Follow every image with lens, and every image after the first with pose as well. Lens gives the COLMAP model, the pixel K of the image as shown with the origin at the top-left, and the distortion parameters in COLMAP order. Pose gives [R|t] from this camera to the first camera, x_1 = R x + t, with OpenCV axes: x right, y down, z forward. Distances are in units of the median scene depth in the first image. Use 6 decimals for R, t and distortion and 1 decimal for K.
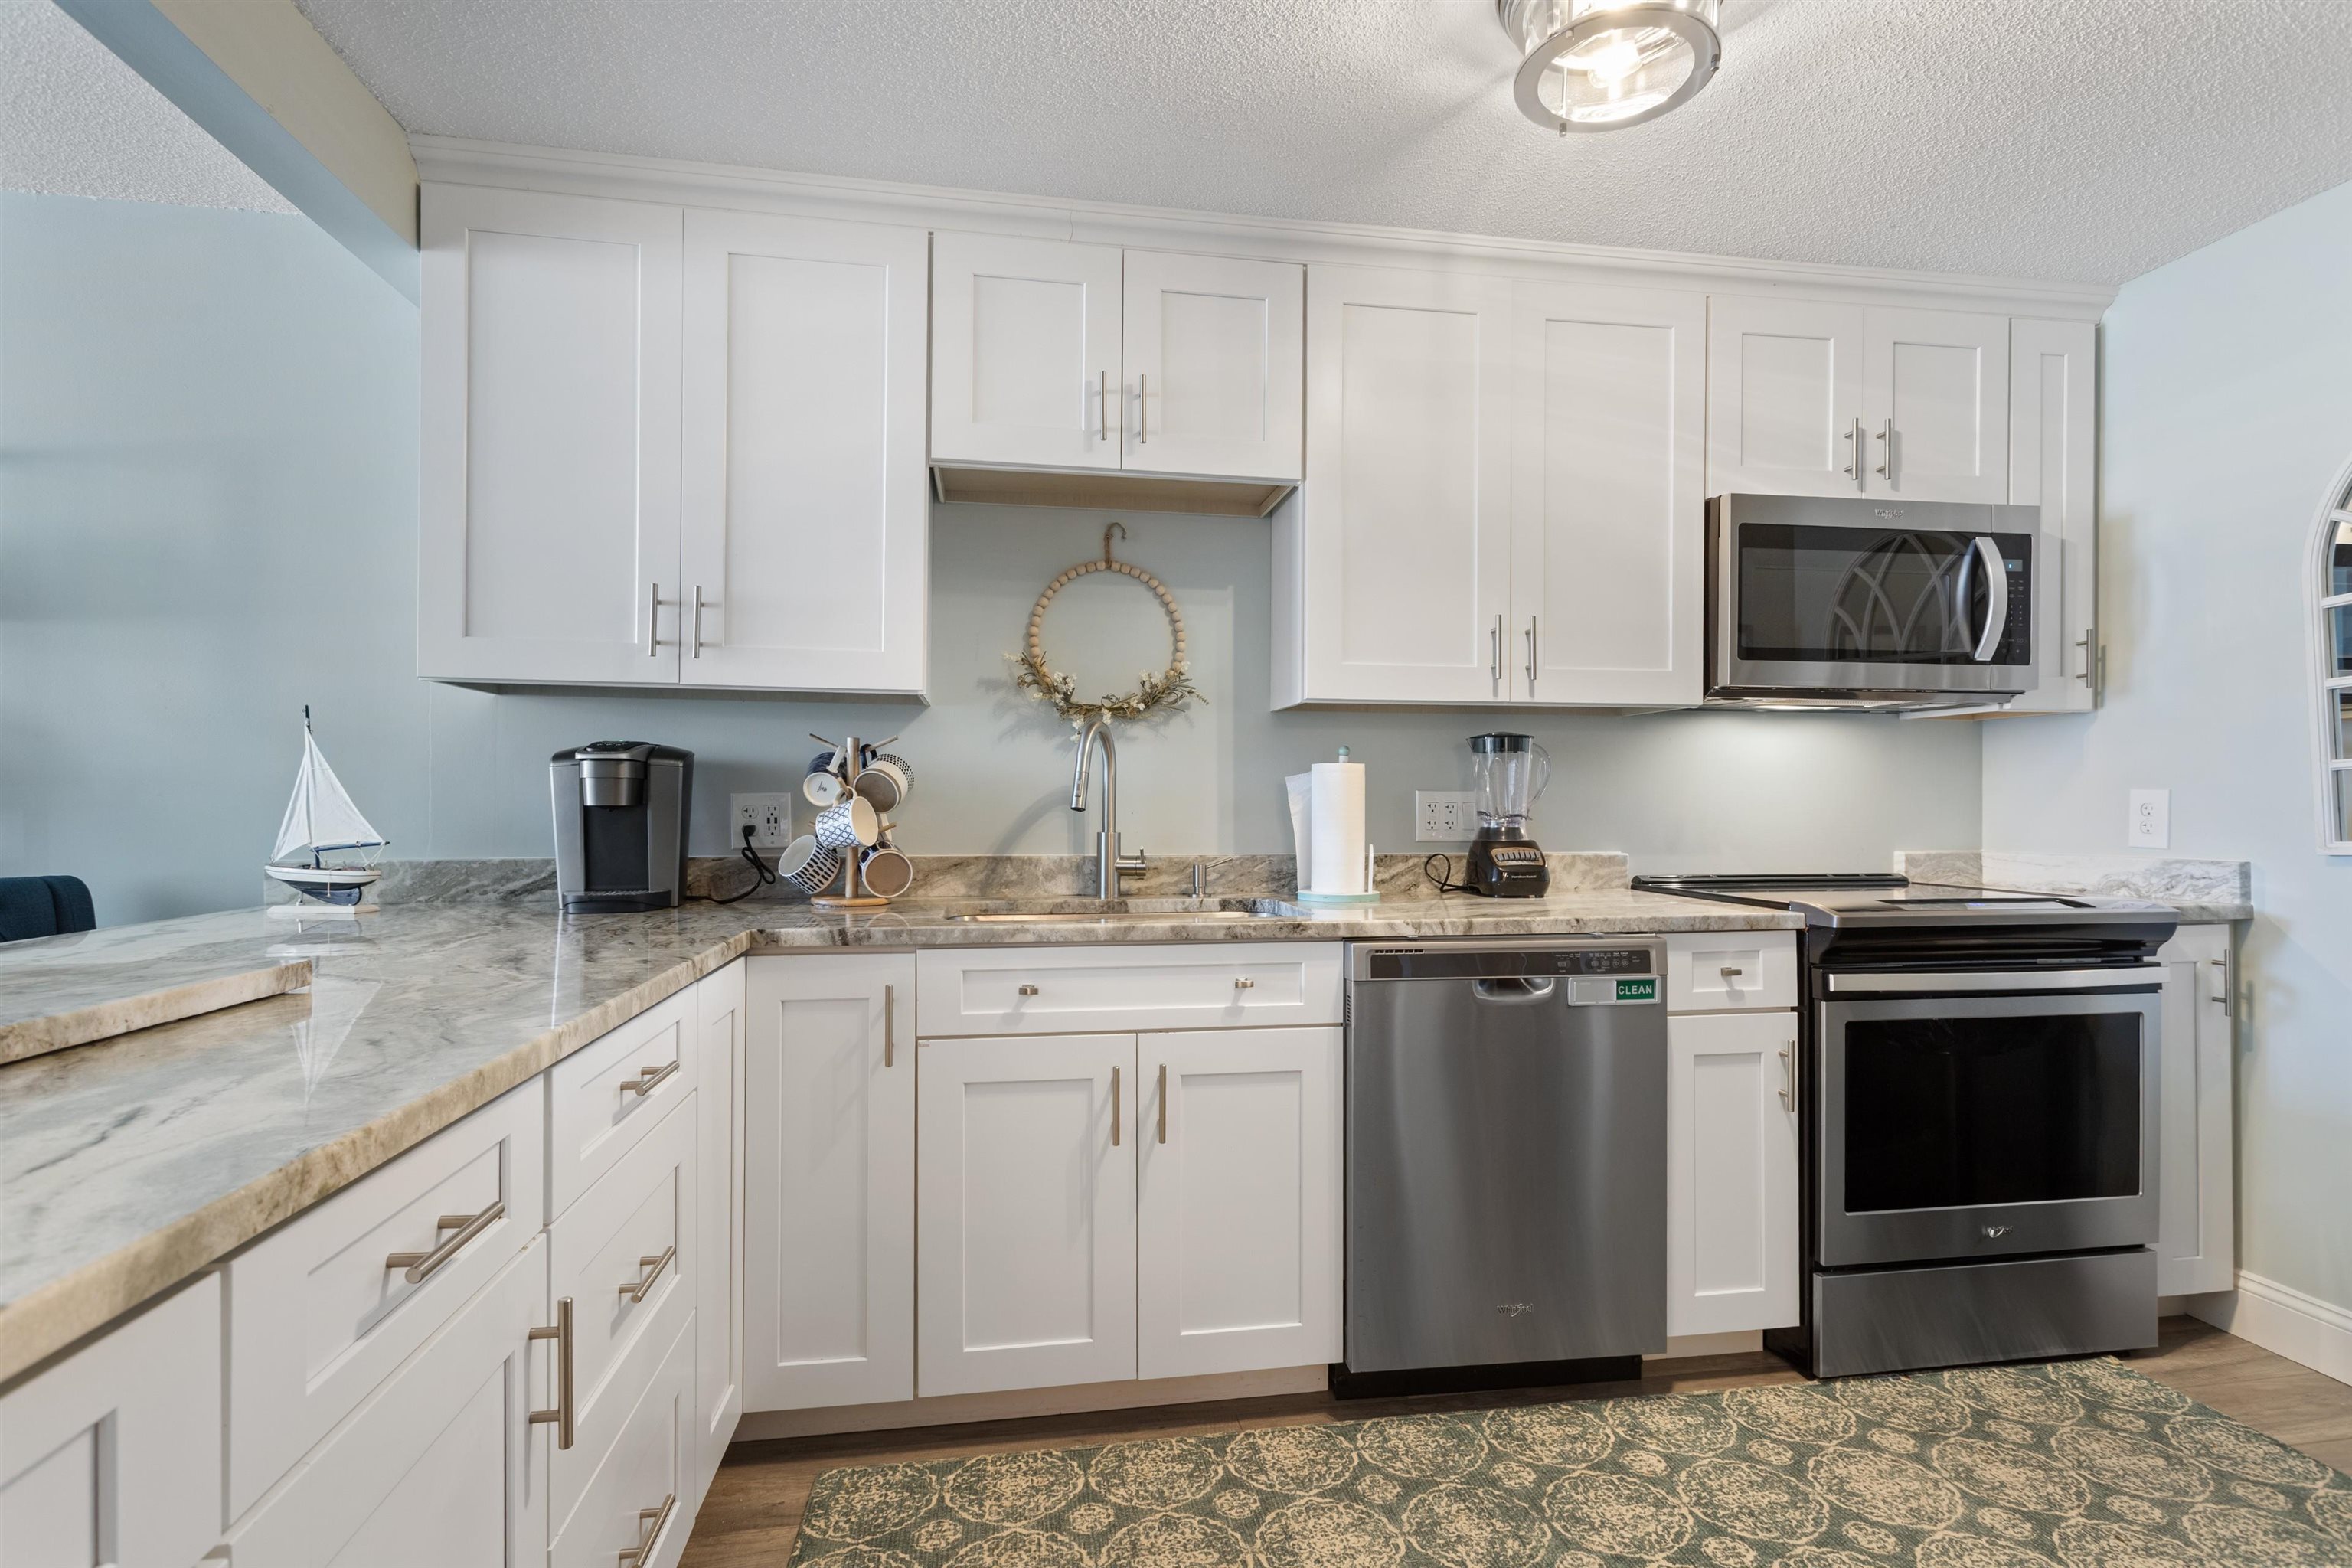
lens RADIAL K [[1154.3, 0, 1191.1], [0, 1154.3, 780.8], [0, 0, 1]] dist [0.000554, -0.000060]
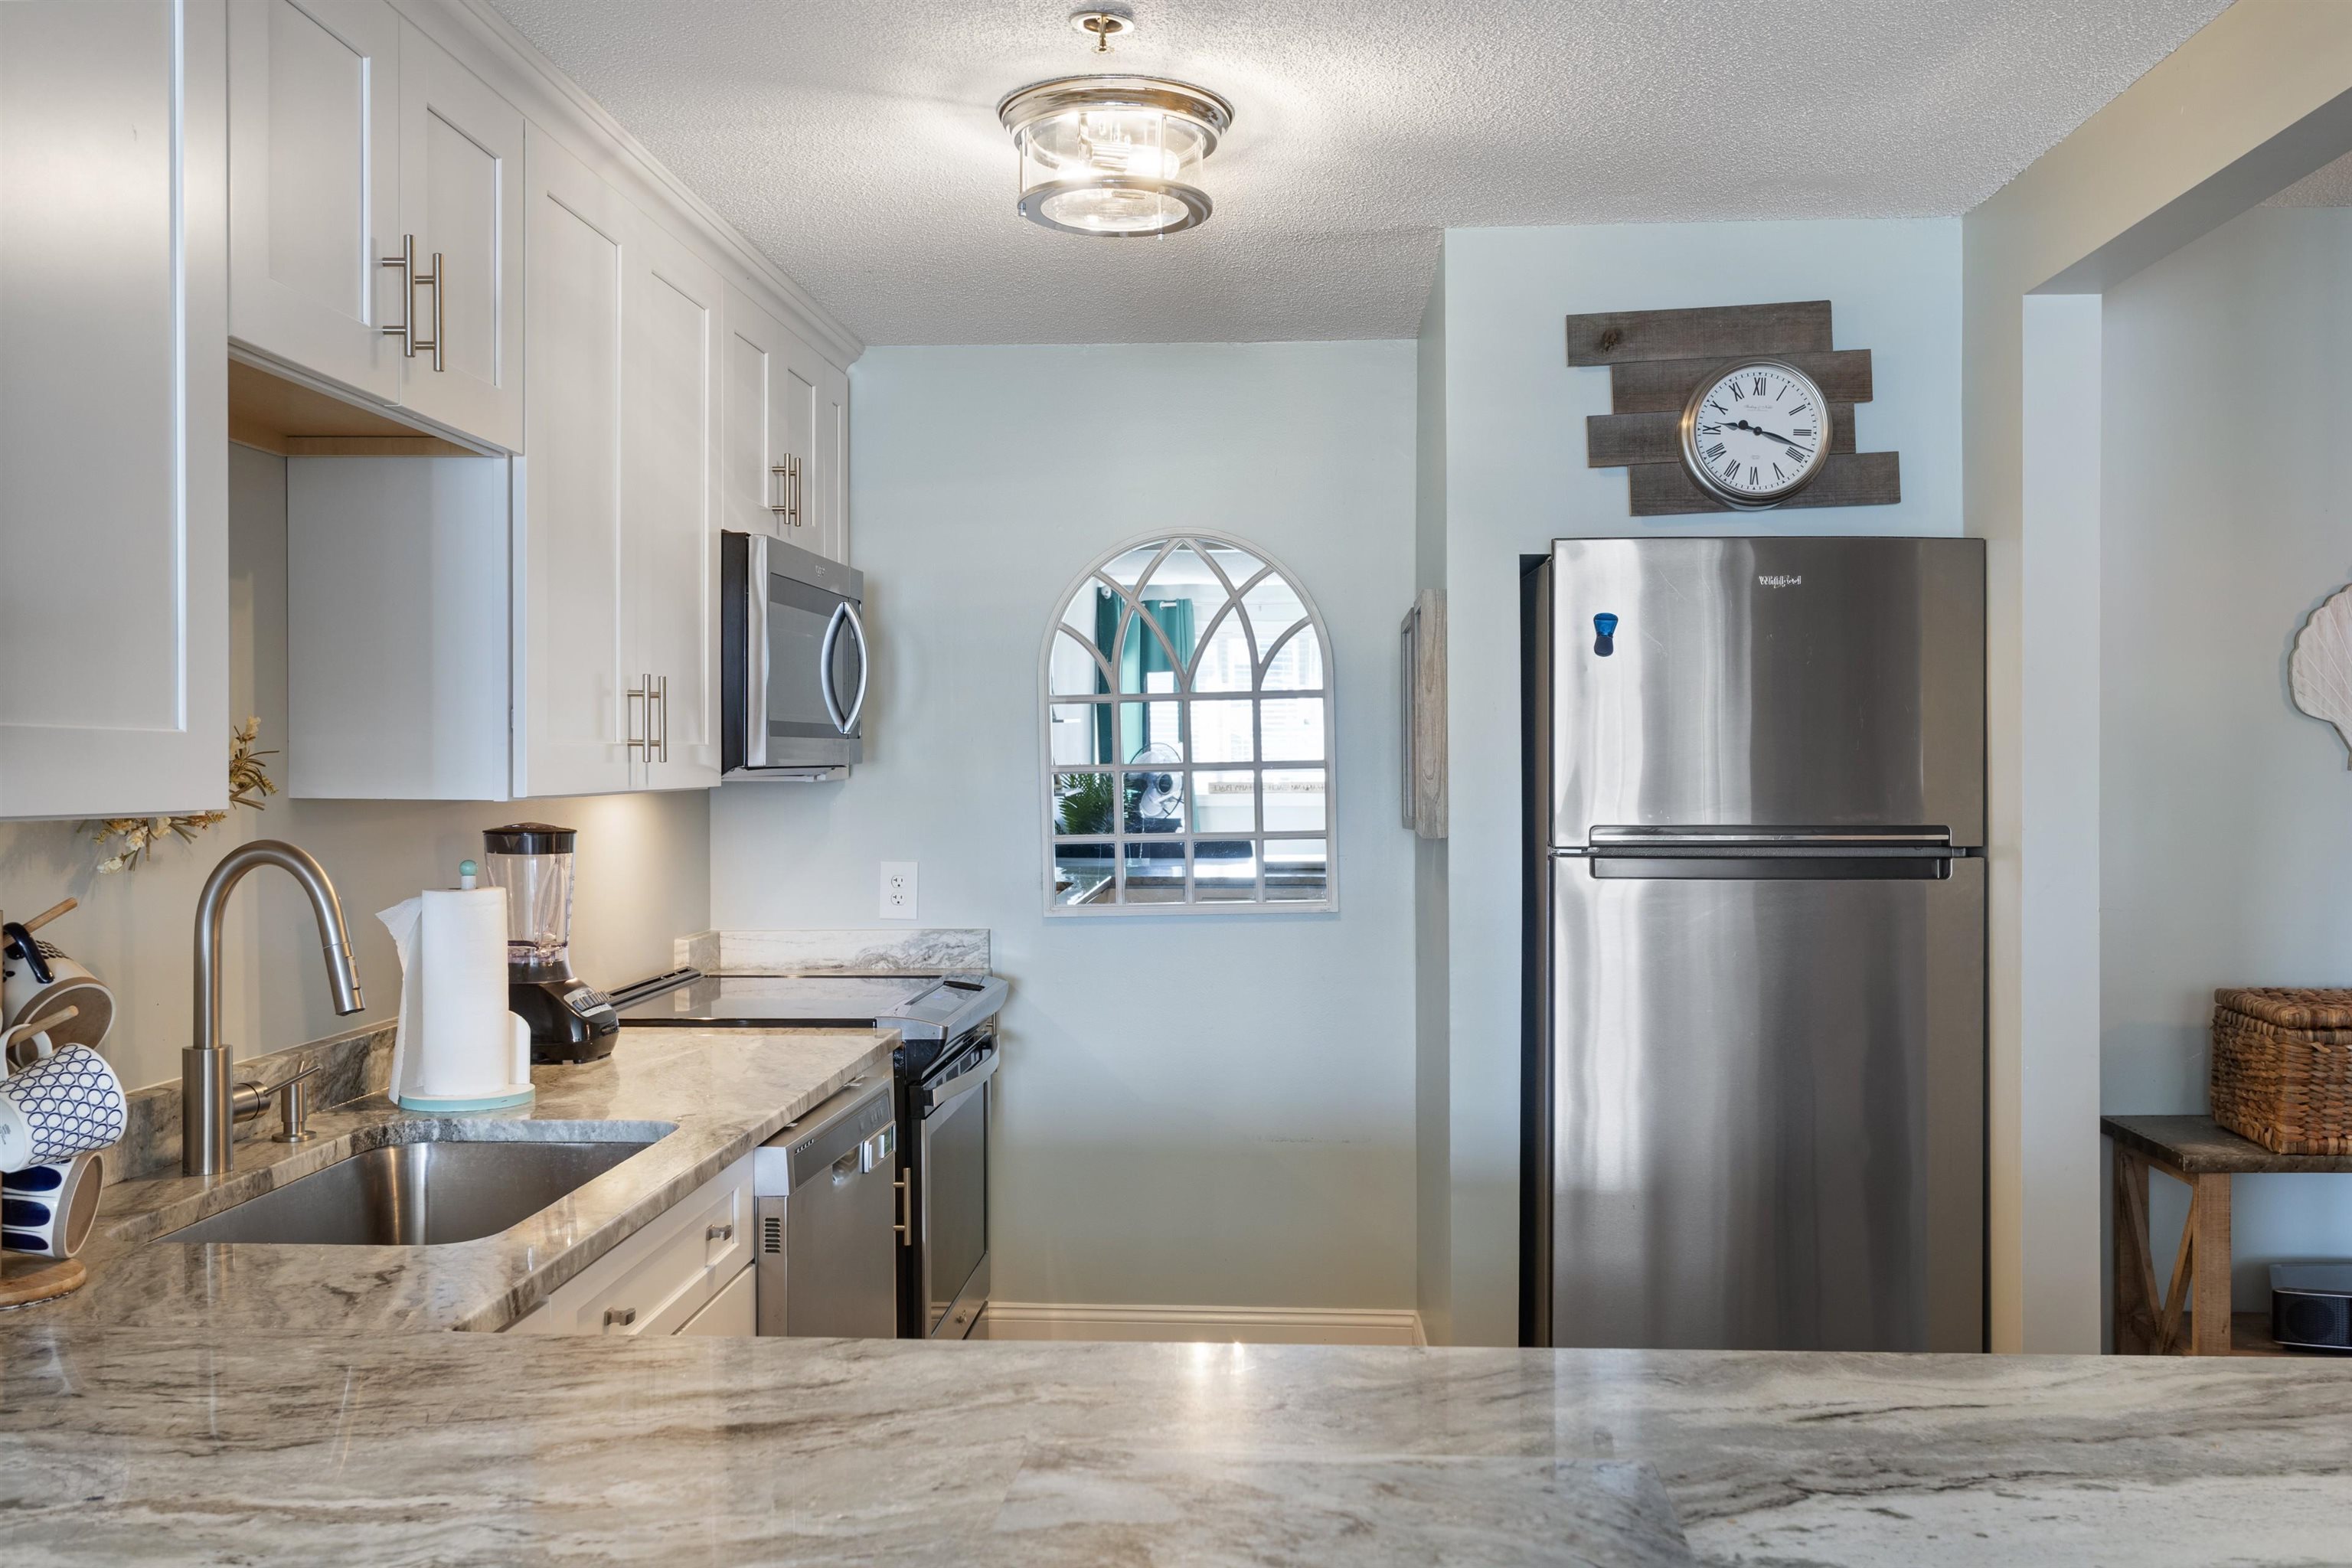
lens RADIAL K [[1914.2, 0, 1176.0], [0, 1914.2, 784.0], [0, 0, 1]] dist [0.356879, 0.000486]
pose [[0.223117, -0.008758, 0.974752, -0.832957], [-0.015214, 0.999807, 0.012466, -0.092832], [-0.974673, -0.017612, 0.222940, 0.408499]]
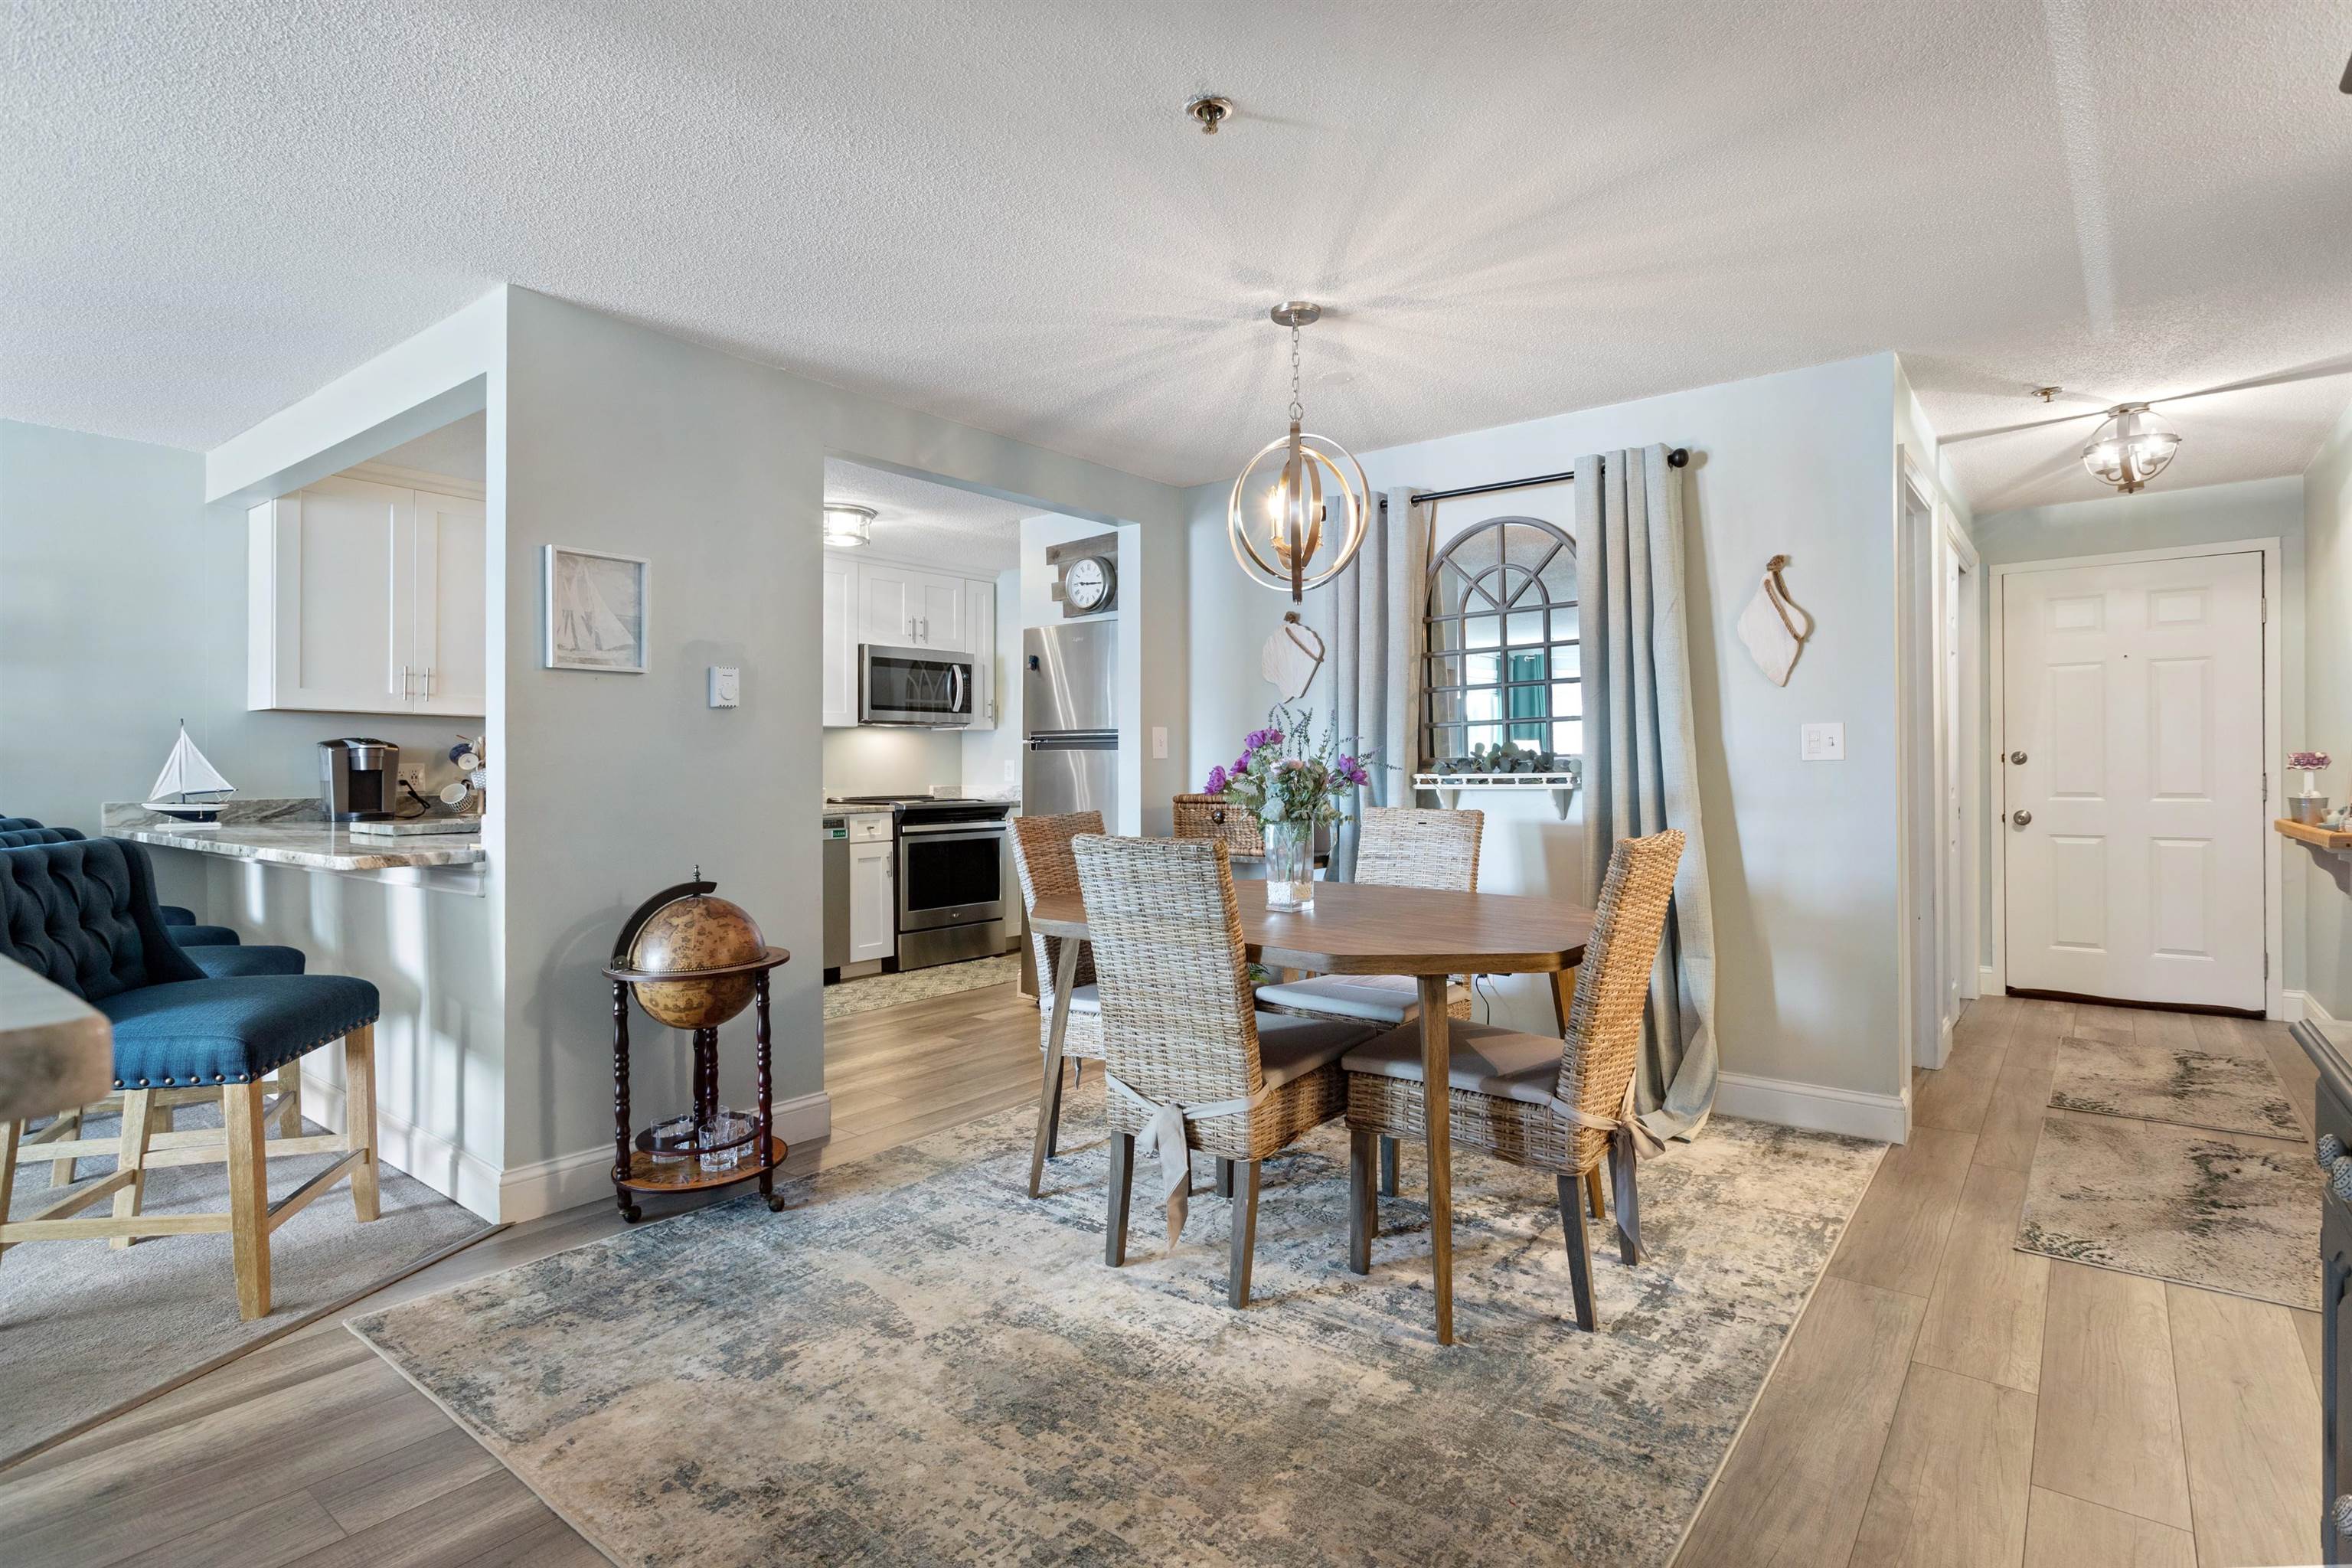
lens RADIAL K [[1154.3, 0, 1191.1], [0, 1154.3, 780.8], [0, 0, 1]] dist [0.000554, -0.000060]
pose [[0.734990, -0.014768, 0.677917, -0.737570], [-0.005812, 0.999589, 0.028077, -0.022434], [-0.678053, -0.024576, 0.734602, -1.355691]]
